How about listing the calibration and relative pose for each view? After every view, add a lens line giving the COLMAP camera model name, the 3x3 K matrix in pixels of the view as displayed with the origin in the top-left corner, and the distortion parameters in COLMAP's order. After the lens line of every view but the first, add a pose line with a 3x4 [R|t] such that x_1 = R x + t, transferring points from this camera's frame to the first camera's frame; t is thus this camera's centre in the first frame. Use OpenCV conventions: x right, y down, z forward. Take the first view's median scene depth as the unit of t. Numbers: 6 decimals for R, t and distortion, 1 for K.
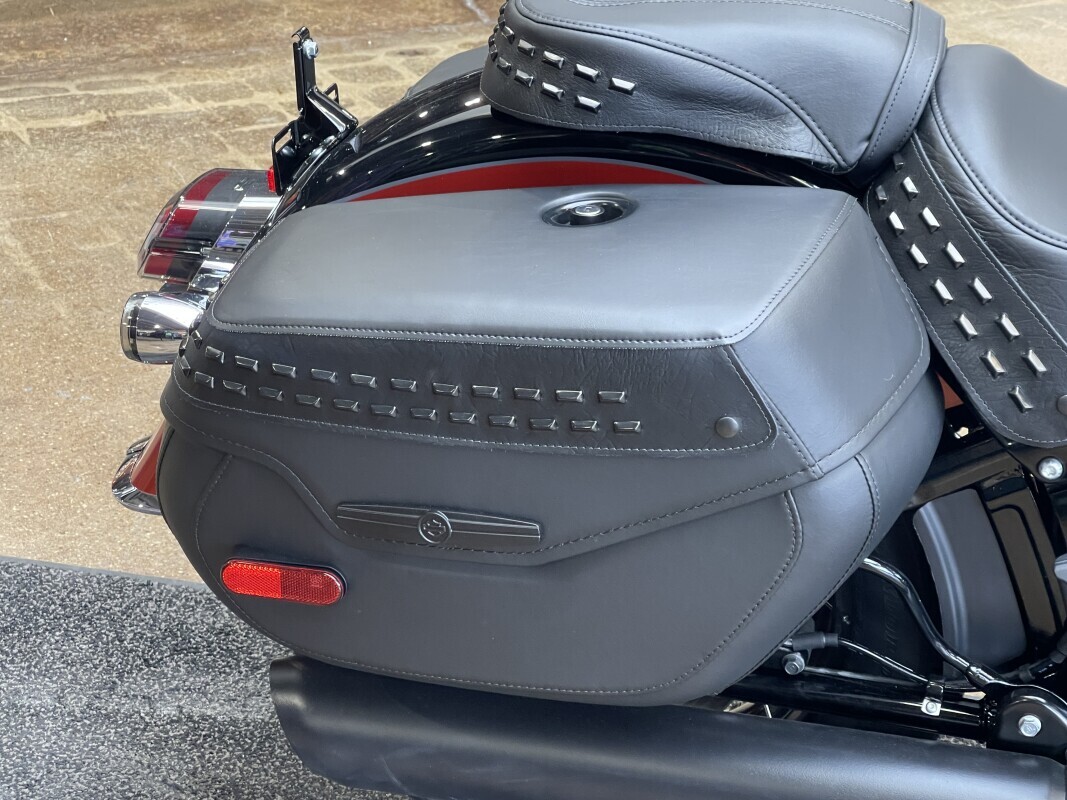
lens RADIAL K [[2174.5, 0, 534.7], [0, 2174.5, 399.6], [0, 0, 1]] dist [0.150484, 0.000000]
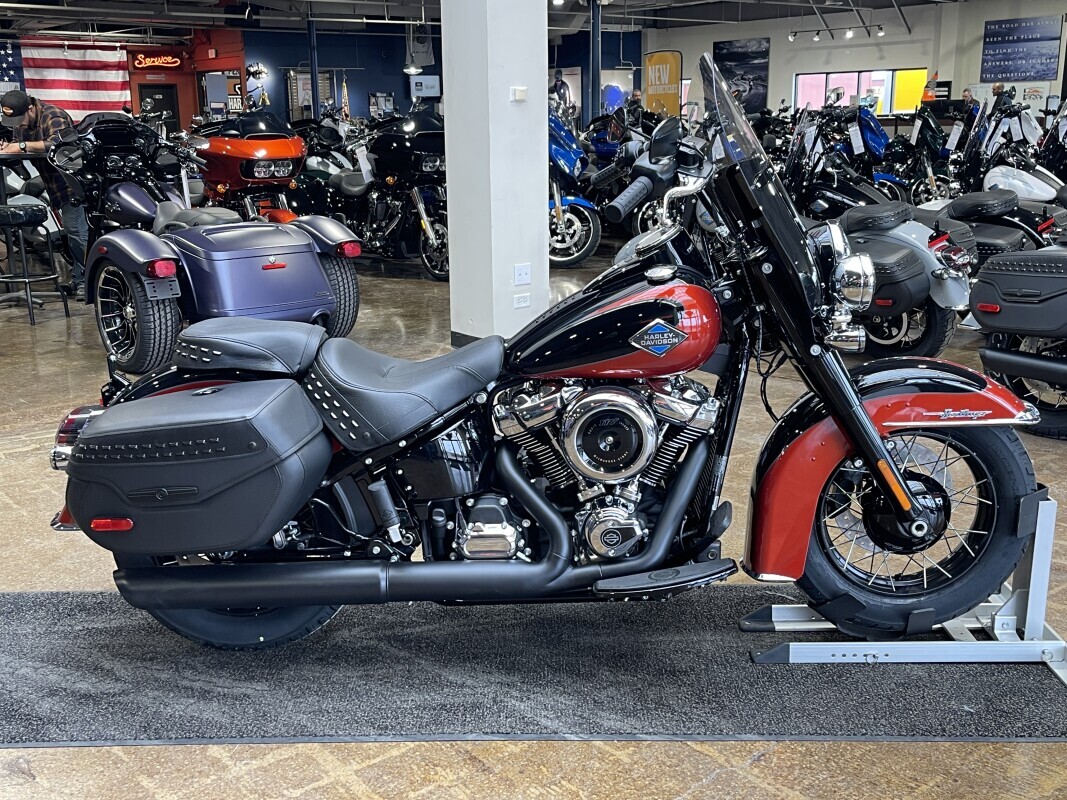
lens RADIAL K [[1131.8, 0, 531.9], [0, 1131.8, 399.5], [0, 0, 1]] dist [0.001040, 0.000000]
pose [[0.970291, -0.092365, 0.223614, 0.099033], [0.133971, 0.974740, -0.178697, 0.243814], [-0.201460, 0.203346, 0.958157, -0.564021]]
